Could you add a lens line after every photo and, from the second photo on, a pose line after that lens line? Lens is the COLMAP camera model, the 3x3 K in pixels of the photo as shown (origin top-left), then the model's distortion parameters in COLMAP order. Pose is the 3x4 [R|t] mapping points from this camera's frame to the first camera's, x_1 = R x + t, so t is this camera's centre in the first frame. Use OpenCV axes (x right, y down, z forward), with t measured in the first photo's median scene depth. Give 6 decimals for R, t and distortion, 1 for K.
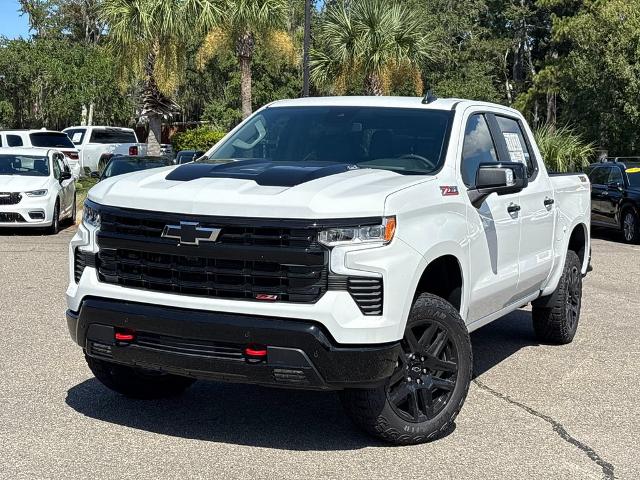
lens RADIAL K [[862.3, 0, 320.0], [0, 862.3, 240.0], [0, 0, 1]] dist [0.019367, 0.042968]
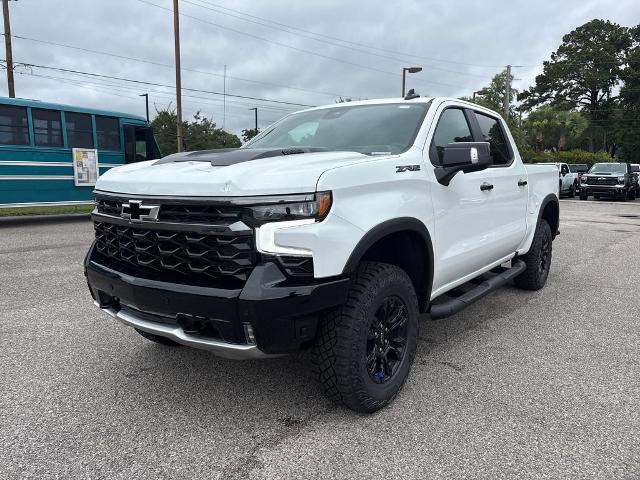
lens RADIAL K [[450.5, 0, 320.0], [0, 450.5, 240.0], [0, 0, 1]] dist [0.003348, 0.000368]
pose [[0.982158, -0.000398, -0.188058, 0.154030], [0.010912, 0.998434, 0.054875, -0.000621], [0.187742, -0.055948, 0.980624, 0.458415]]
